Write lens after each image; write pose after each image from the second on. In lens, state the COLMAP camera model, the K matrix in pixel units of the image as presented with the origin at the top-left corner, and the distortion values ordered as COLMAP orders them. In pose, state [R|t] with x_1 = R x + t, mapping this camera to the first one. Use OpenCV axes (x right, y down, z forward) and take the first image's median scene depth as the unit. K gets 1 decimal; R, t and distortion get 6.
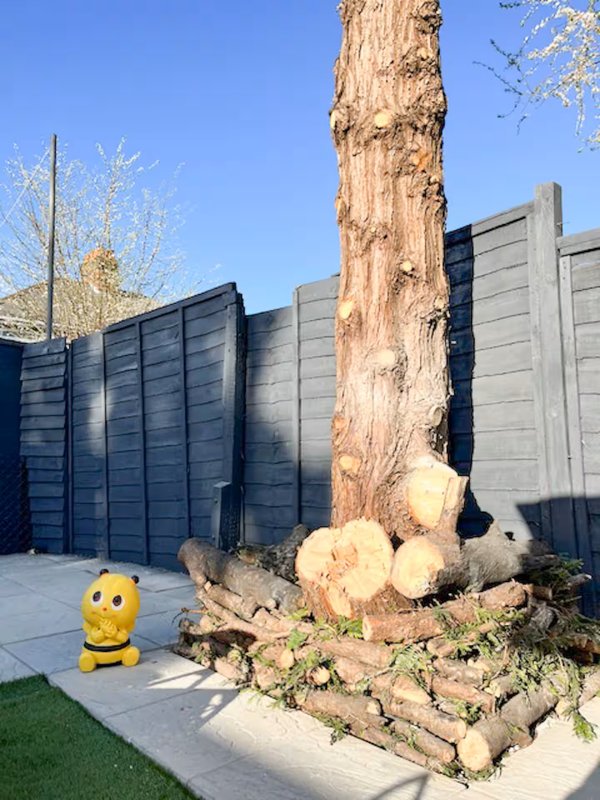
lens RADIAL K [[605.8, 0, 300.0], [0, 605.8, 400.0], [0, 0, 1]] dist [0.035030, -0.001583]
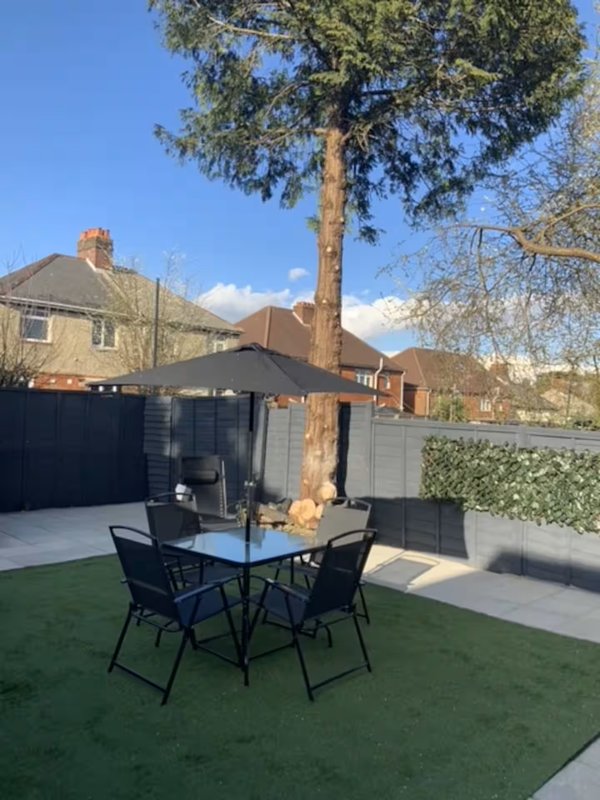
lens RADIAL K [[605.8, 0, 300.0], [0, 605.8, 400.0], [0, 0, 1]] dist [0.035030, -0.001583]
pose [[0.997252, 0.051044, 0.053687, -0.160431], [-0.054622, 0.996228, 0.067433, -0.583286], [-0.050043, -0.070180, 0.996278, -2.371883]]
